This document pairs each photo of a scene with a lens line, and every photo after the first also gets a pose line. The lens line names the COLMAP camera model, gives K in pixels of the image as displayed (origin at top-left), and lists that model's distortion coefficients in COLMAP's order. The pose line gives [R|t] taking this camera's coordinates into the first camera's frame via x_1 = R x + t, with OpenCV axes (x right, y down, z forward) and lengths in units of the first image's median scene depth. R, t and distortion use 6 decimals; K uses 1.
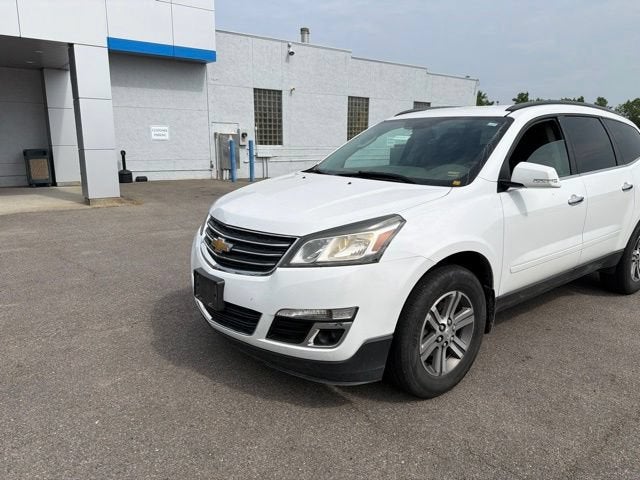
lens RADIAL K [[467.3, 0, 320.0], [0, 467.3, 240.0], [0, 0, 1]] dist [0.022517, -0.026824]
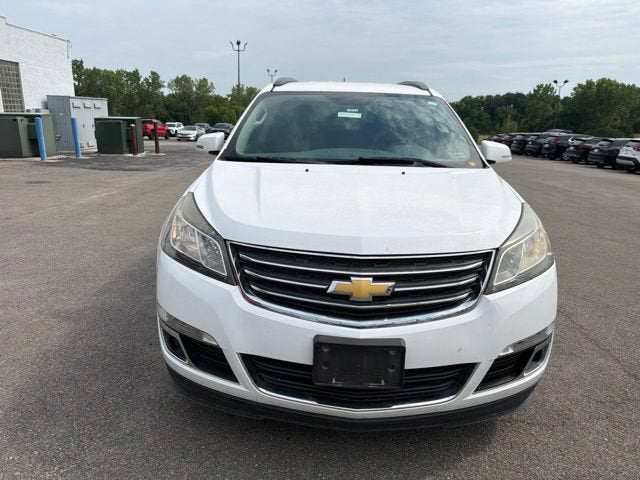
lens RADIAL K [[467.3, 0, 320.0], [0, 467.3, 240.0], [0, 0, 1]] dist [0.022517, -0.026824]
pose [[0.622497, -0.194806, 0.757989, -0.716303], [0.149565, 0.980286, 0.129108, -0.144542], [-0.768198, 0.032999, 0.639362, 0.639397]]
